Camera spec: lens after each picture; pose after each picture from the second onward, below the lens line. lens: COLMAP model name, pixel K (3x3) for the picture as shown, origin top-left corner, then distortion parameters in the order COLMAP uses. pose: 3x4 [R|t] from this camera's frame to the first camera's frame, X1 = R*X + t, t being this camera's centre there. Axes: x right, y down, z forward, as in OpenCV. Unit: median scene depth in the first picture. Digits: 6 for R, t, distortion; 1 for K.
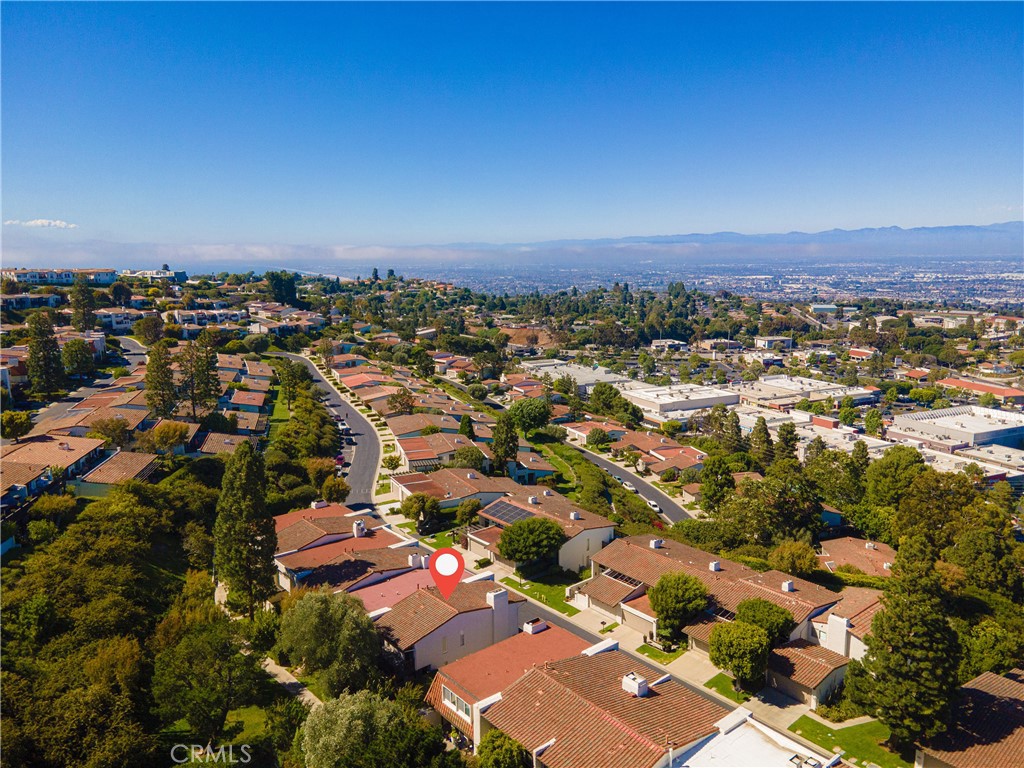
lens RADIAL K [[742.2, 0, 513.0], [0, 742.2, 383.5], [0, 0, 1]] dist [0.031704, 0.003413]
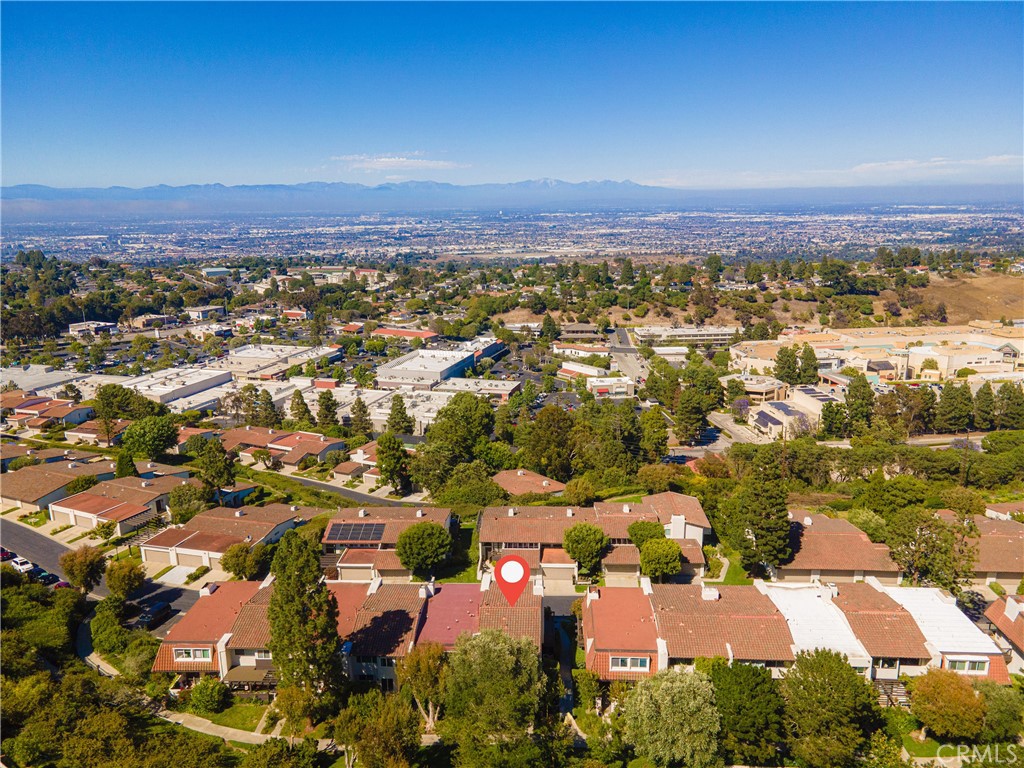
lens RADIAL K [[742.2, 0, 508.2], [0, 742.2, 384.3], [0, 0, 1]] dist [0.031704, 0.003413]
pose [[0.681430, -0.177723, 0.709977, -0.101863], [0.137179, 0.983892, 0.114626, -0.020618], [-0.718912, 0.019284, 0.694833, 0.026264]]
